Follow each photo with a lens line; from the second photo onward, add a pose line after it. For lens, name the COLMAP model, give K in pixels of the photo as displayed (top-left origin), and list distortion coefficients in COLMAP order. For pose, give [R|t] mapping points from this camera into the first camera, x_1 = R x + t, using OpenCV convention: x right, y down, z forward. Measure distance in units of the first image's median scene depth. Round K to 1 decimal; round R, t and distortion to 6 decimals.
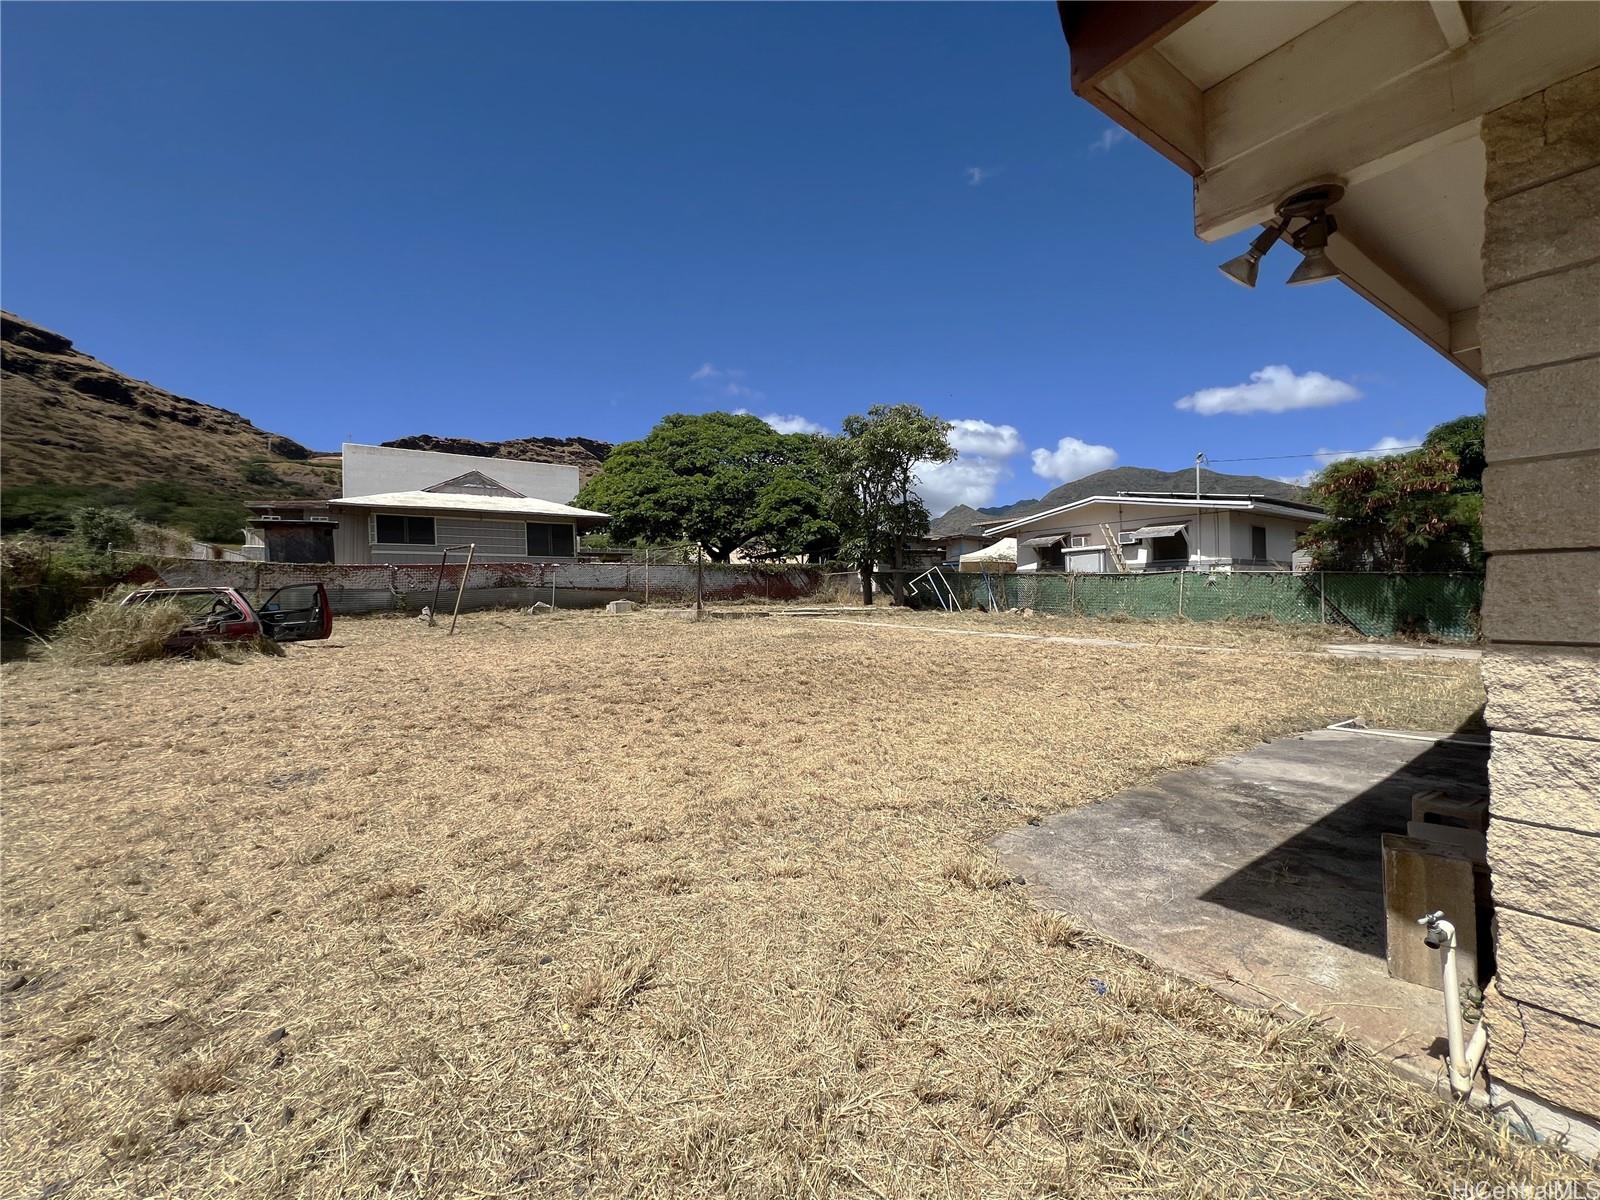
lens RADIAL K [[644.8, 0, 792.4], [0, 644.8, 596.2], [0, 0, 1]] dist [-0.007104, 0.001186]
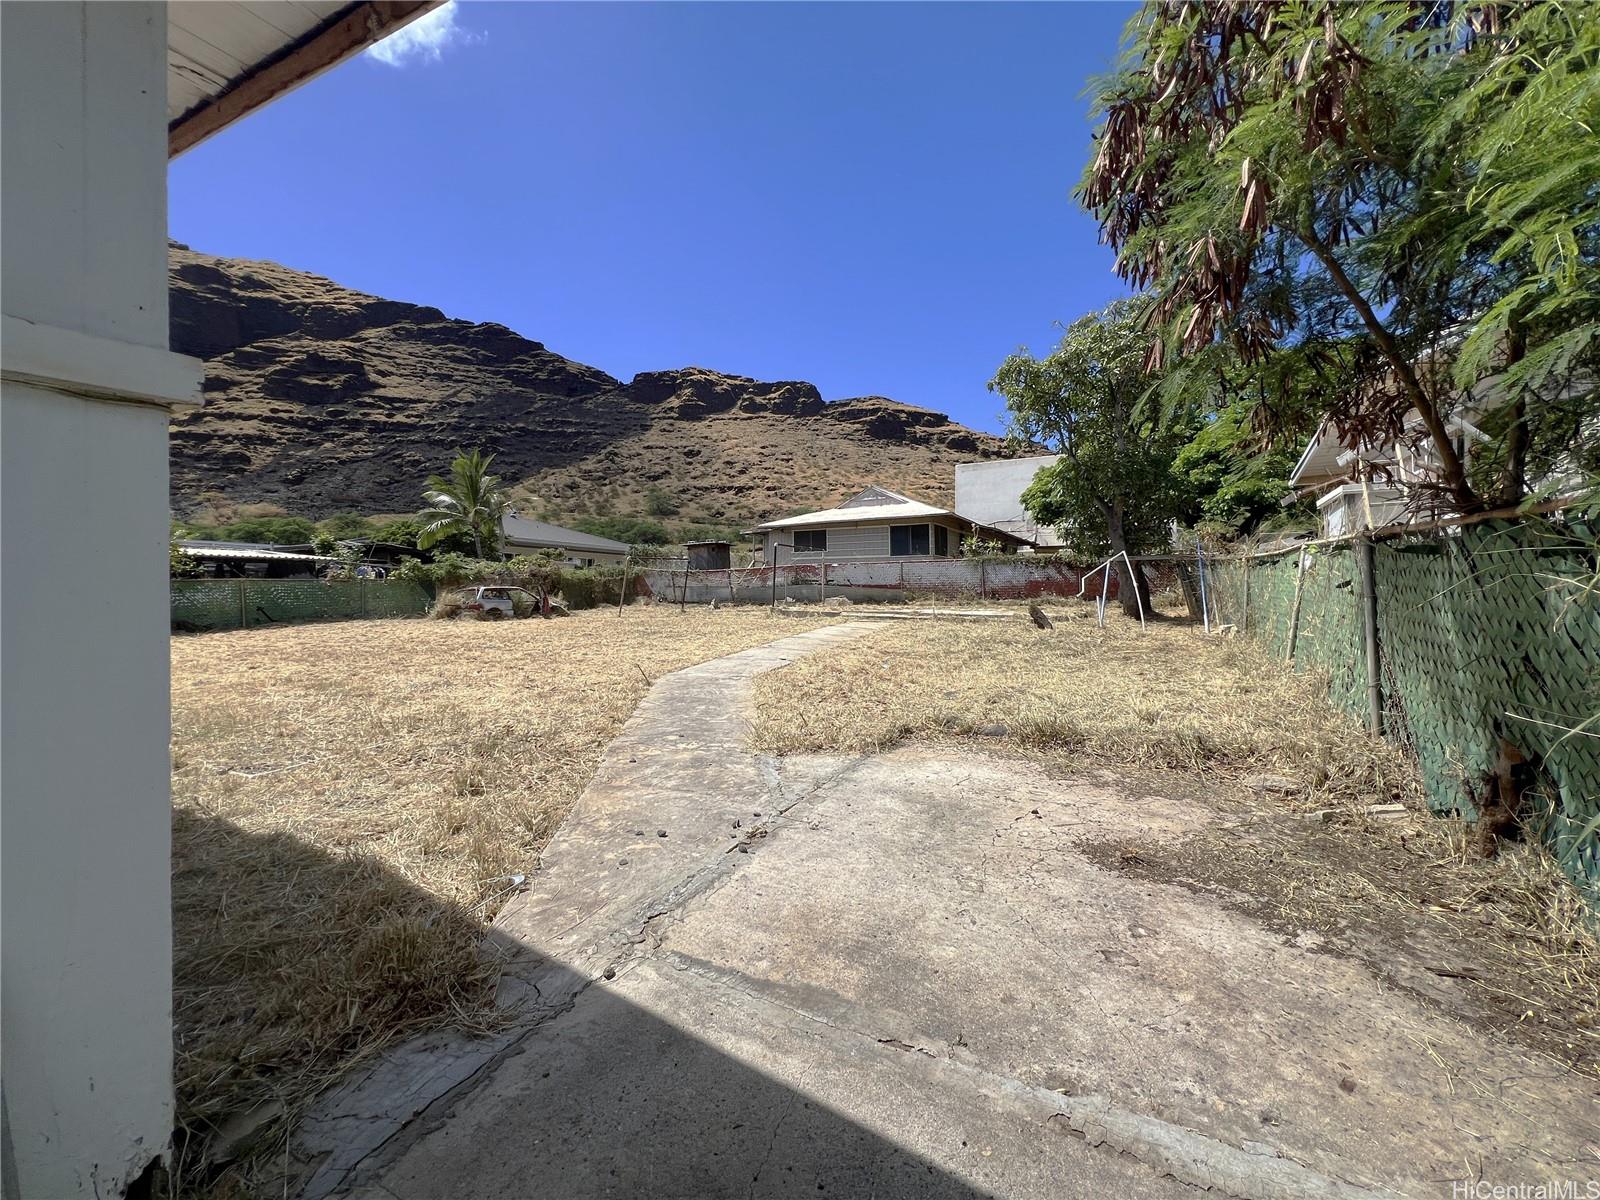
lens RADIAL K [[644.8, 0, 788.9], [0, 644.8, 596.8], [0, 0, 1]] dist [-0.007104, 0.001186]
pose [[0.431877, 0.016685, -0.901778, 0.539358], [-0.009693, 0.999857, 0.013857, -0.006579], [0.901881, 0.002757, 0.431977, 0.387151]]
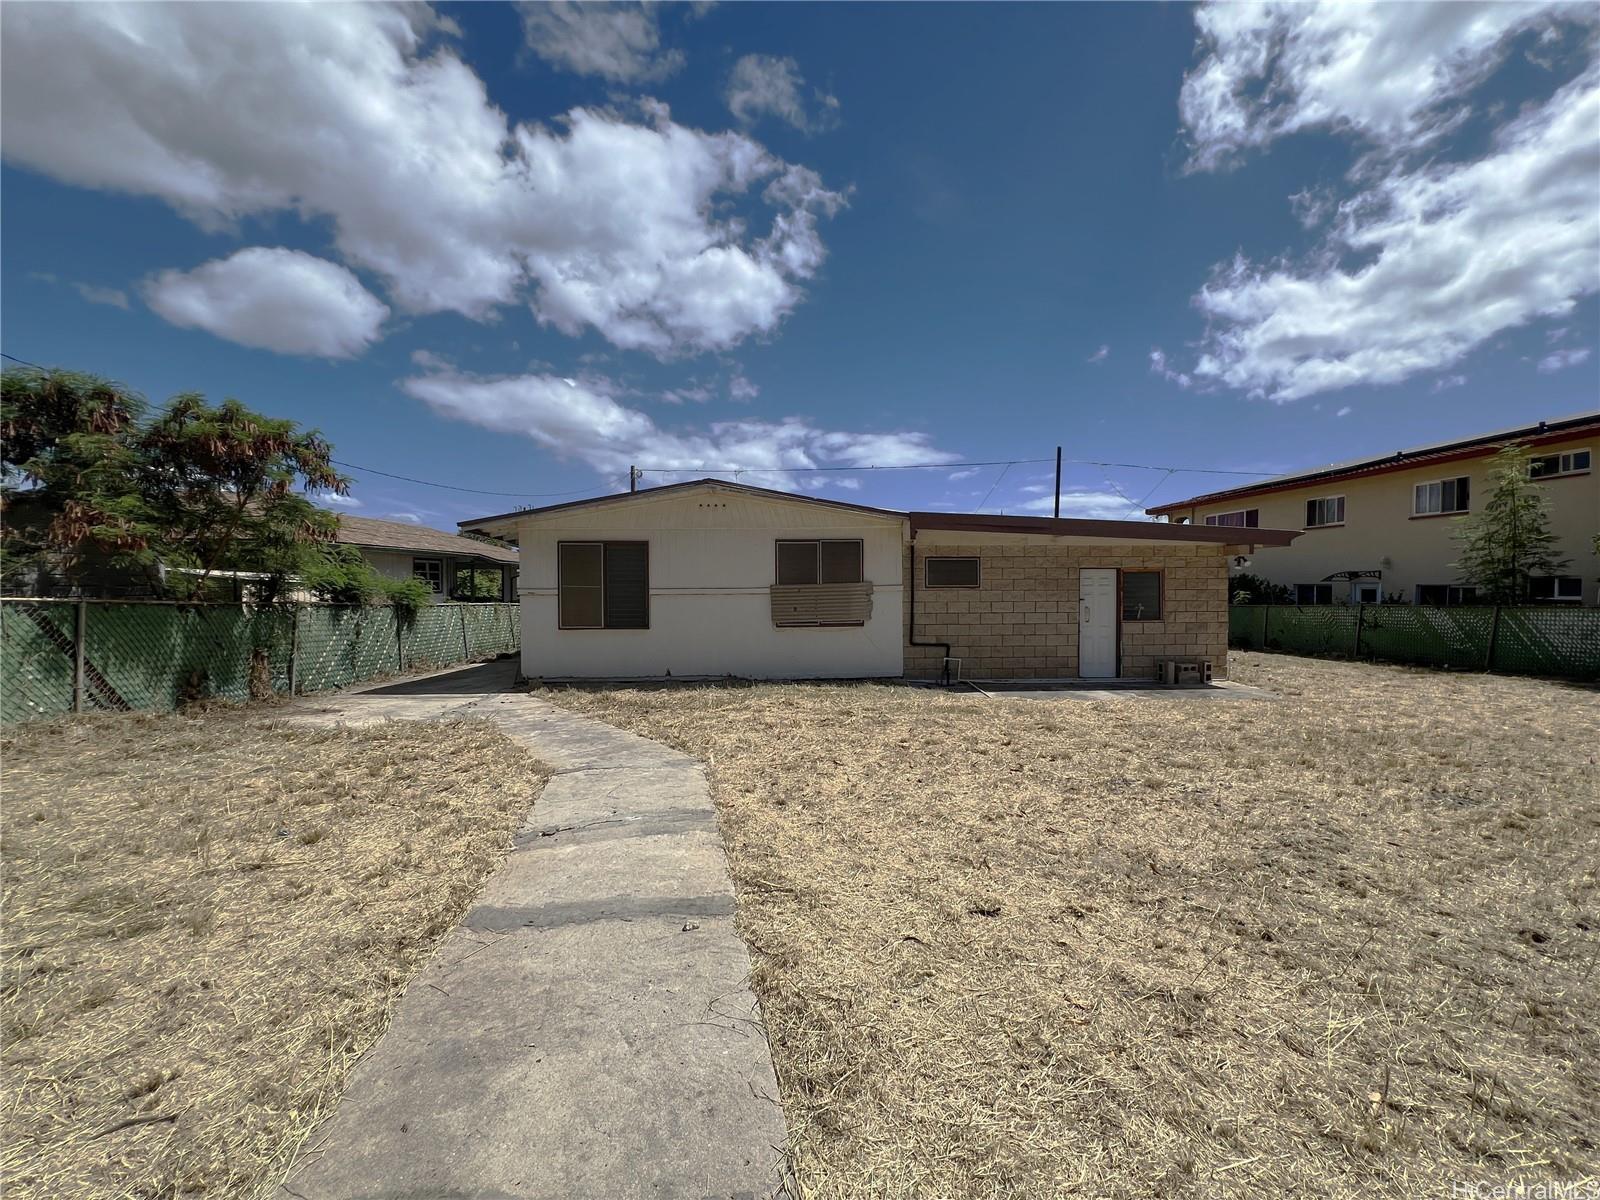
lens RADIAL K [[644.8, 0, 797.7], [0, 644.8, 603.2], [0, 0, 1]] dist [-0.007104, 0.001186]
pose [[-0.842299, -0.006302, 0.538974, 0.077639], [0.007956, 0.999677, 0.024122, -0.024565], [-0.538952, 0.024606, -0.841977, 0.636728]]
